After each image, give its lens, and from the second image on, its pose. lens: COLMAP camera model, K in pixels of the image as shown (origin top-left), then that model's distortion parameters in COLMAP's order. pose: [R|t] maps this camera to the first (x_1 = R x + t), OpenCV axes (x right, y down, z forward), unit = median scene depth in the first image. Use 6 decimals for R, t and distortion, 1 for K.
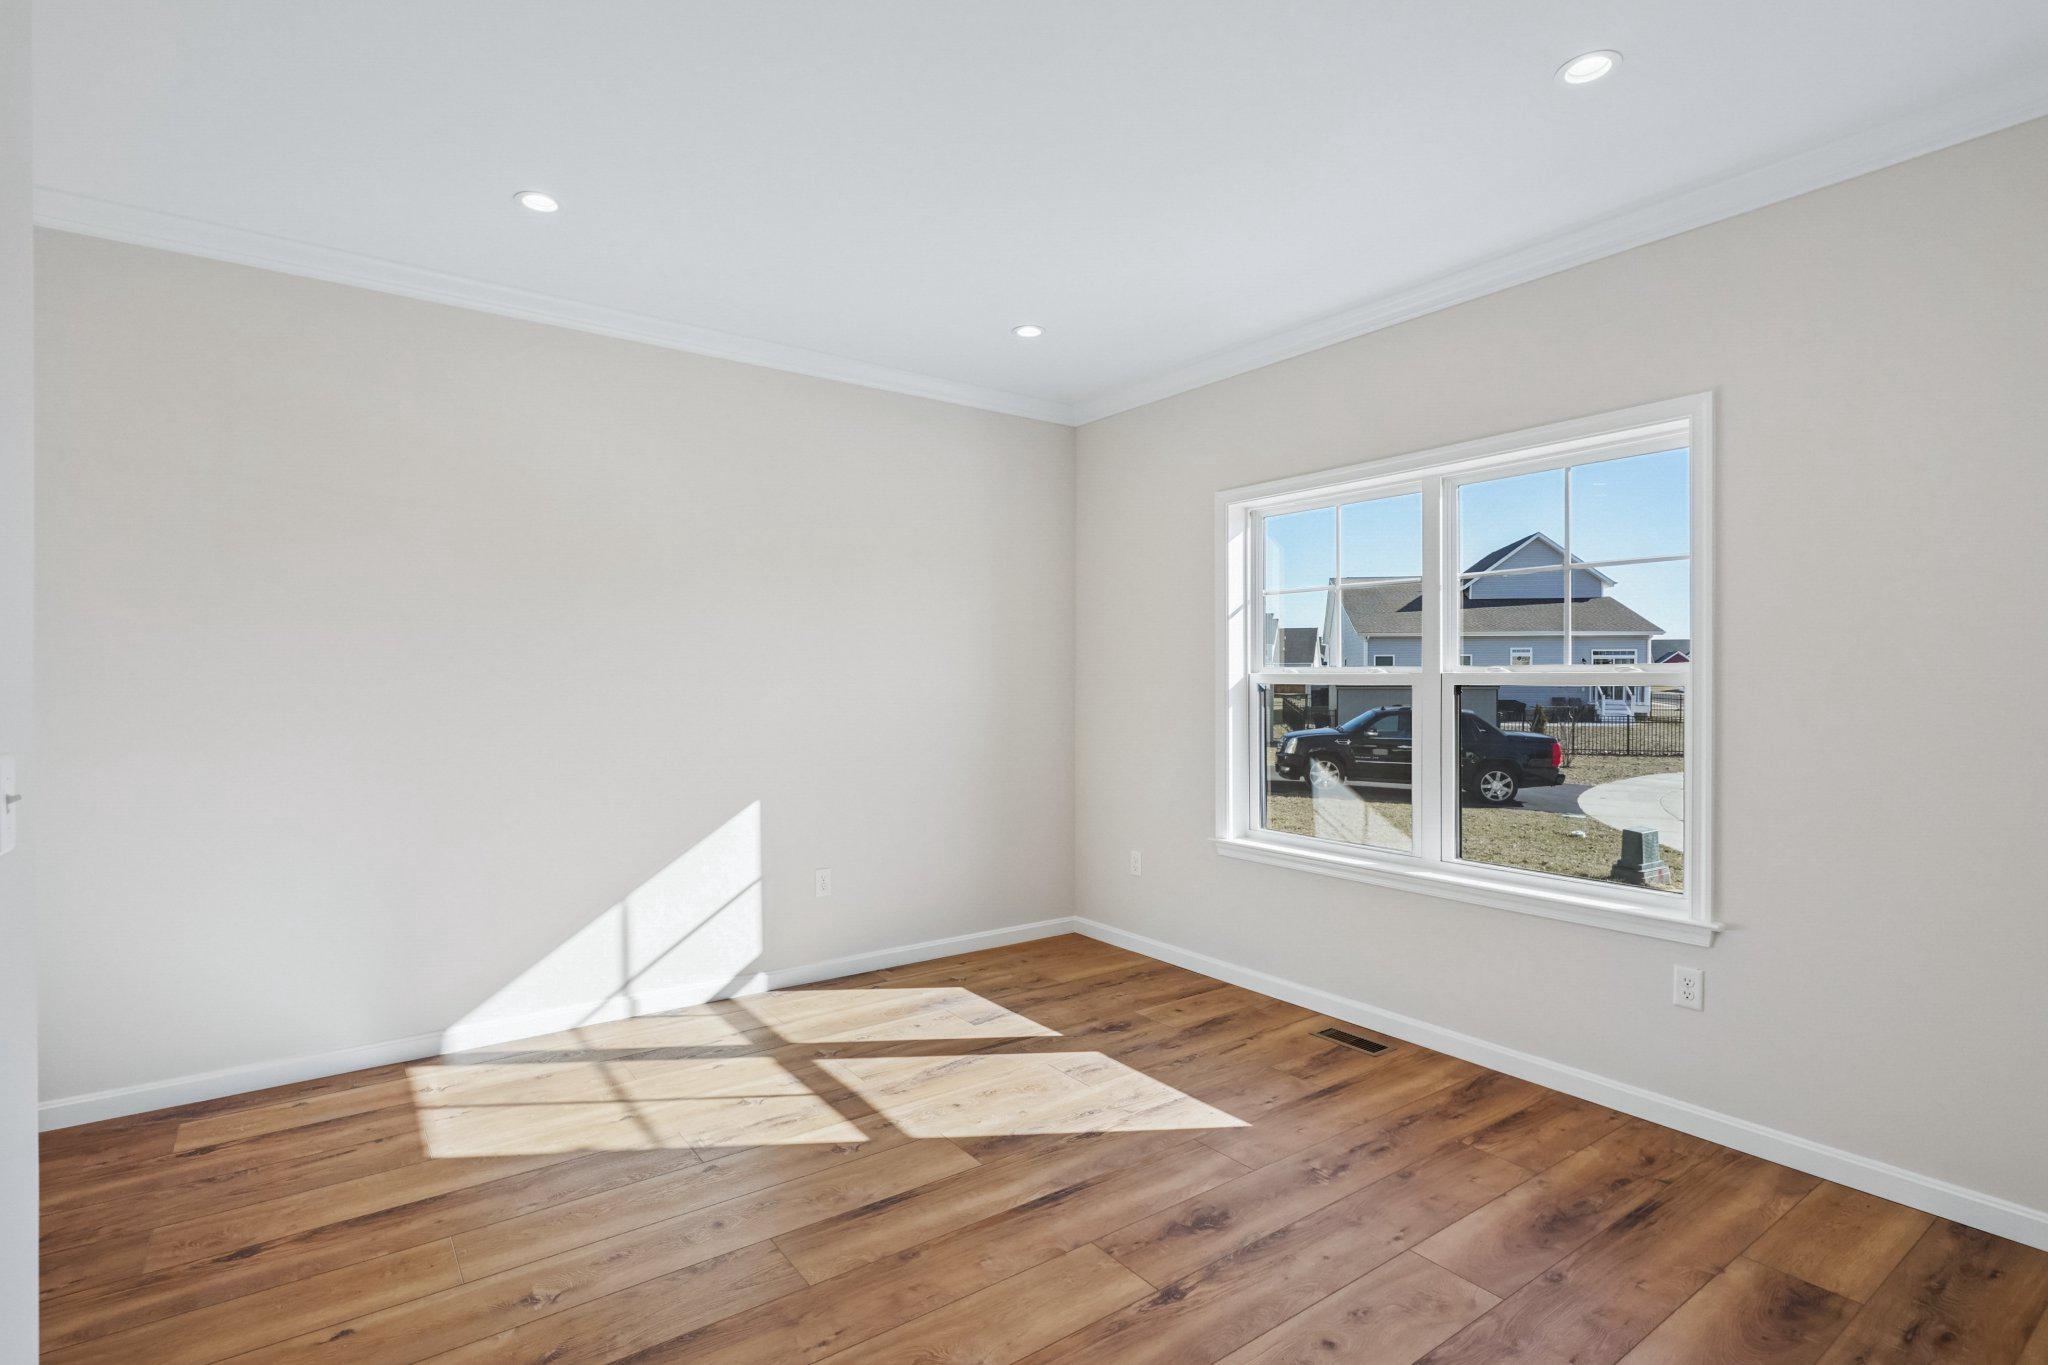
lens RADIAL K [[992.3, 0, 1020.1], [0, 992.3, 684.0], [0, 0, 1]] dist [-0.001003, -0.001539]
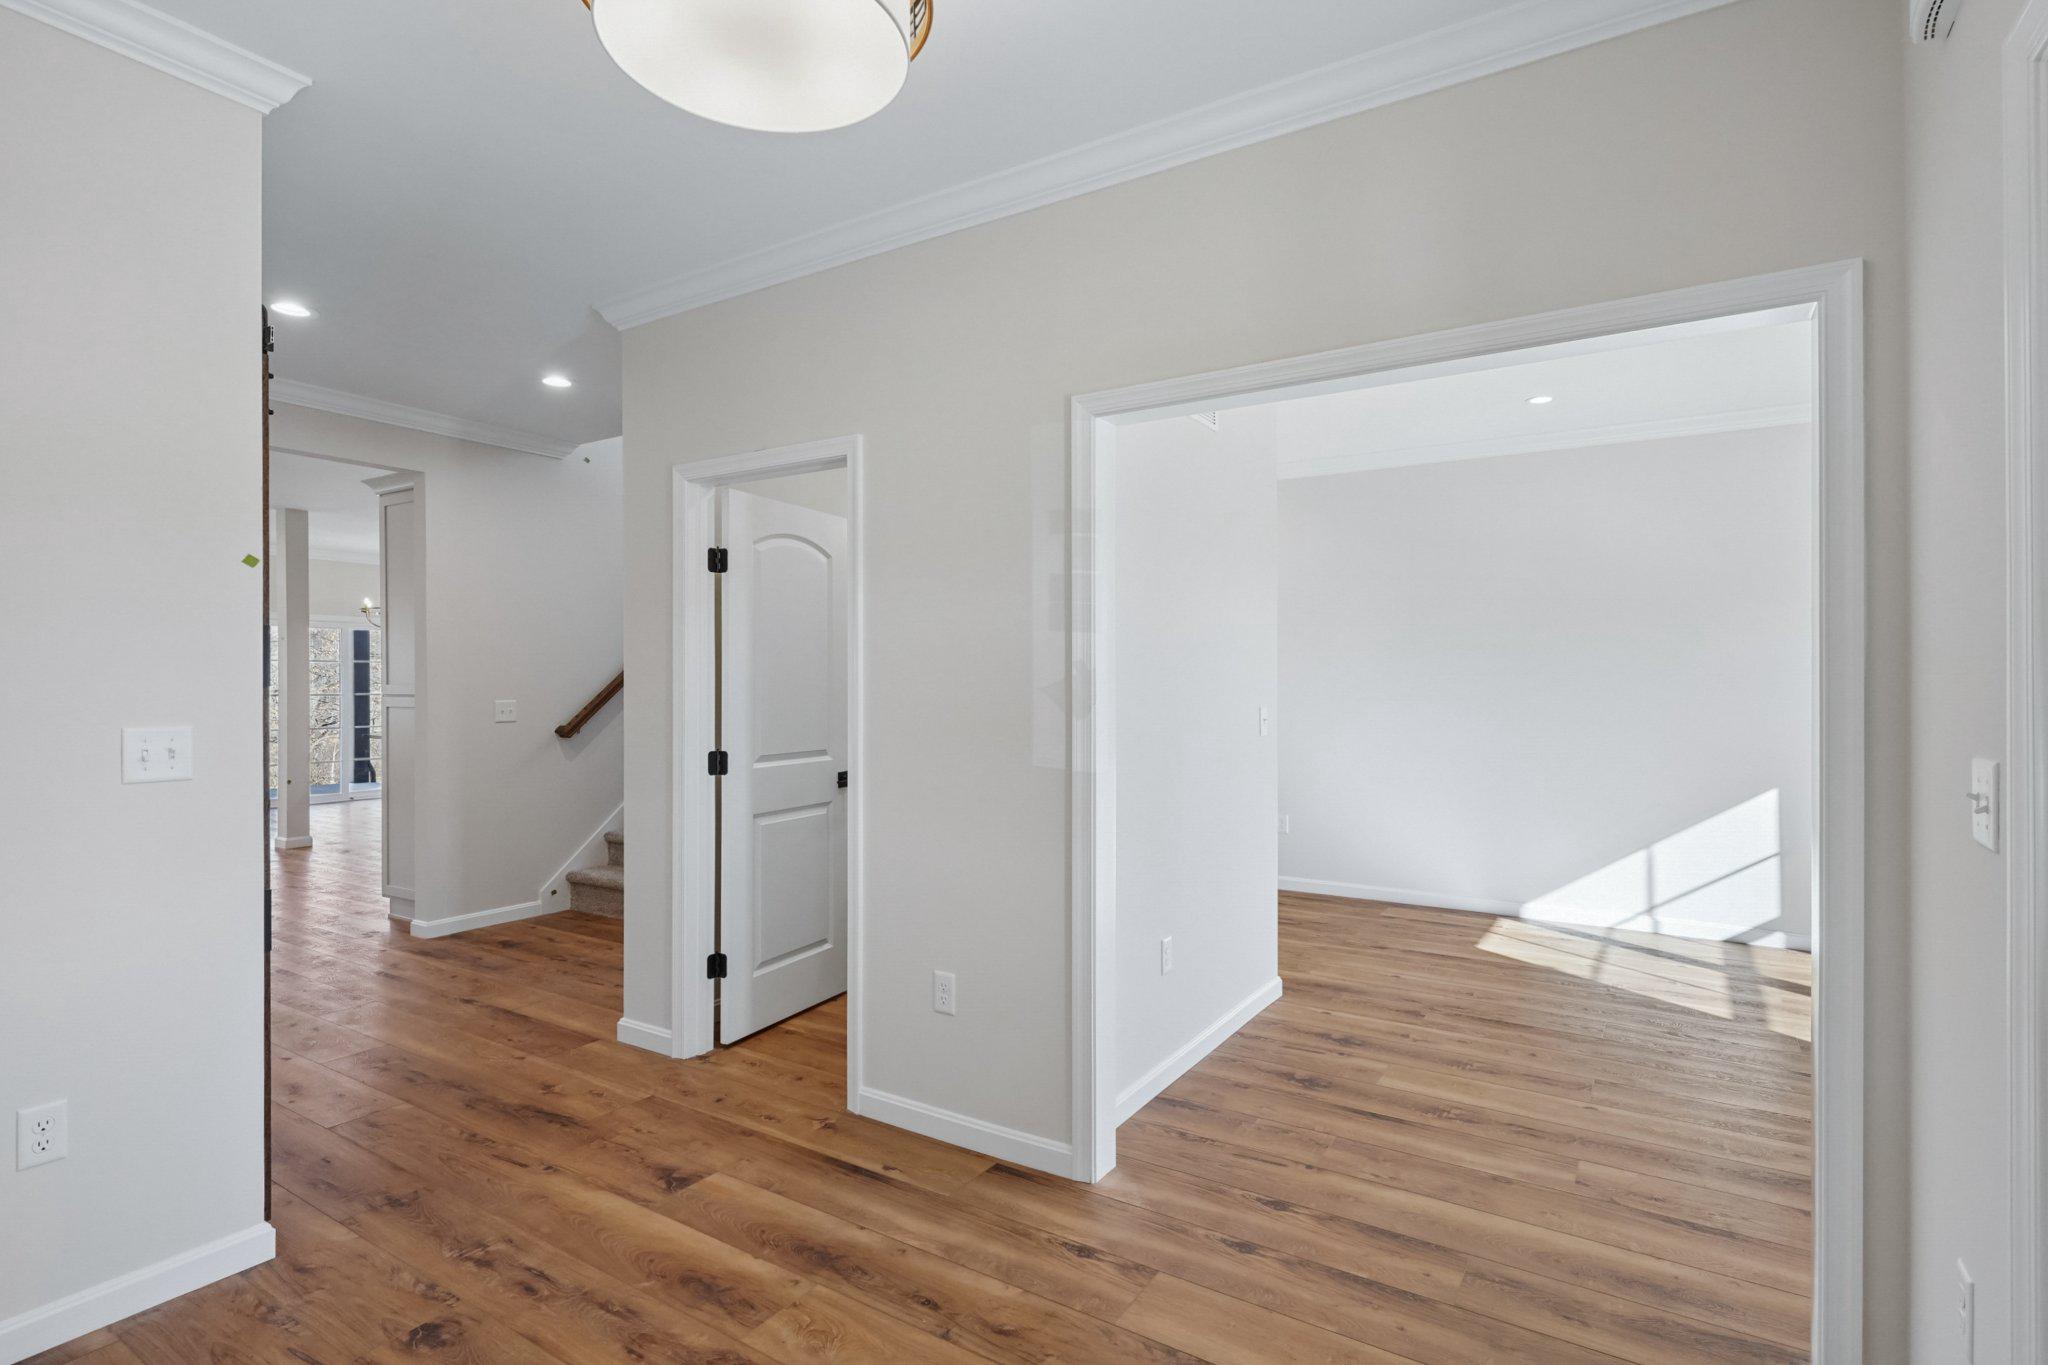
lens RADIAL K [[992.3, 0, 1024.7], [0, 992.3, 687.3], [0, 0, 1]] dist [-0.001003, -0.001539]
pose [[0.355671, -0.002313, -0.934608, 0.598195], [-0.002613, 0.999991, -0.003469, -0.001120], [0.934608, 0.003676, 0.355661, -0.322496]]
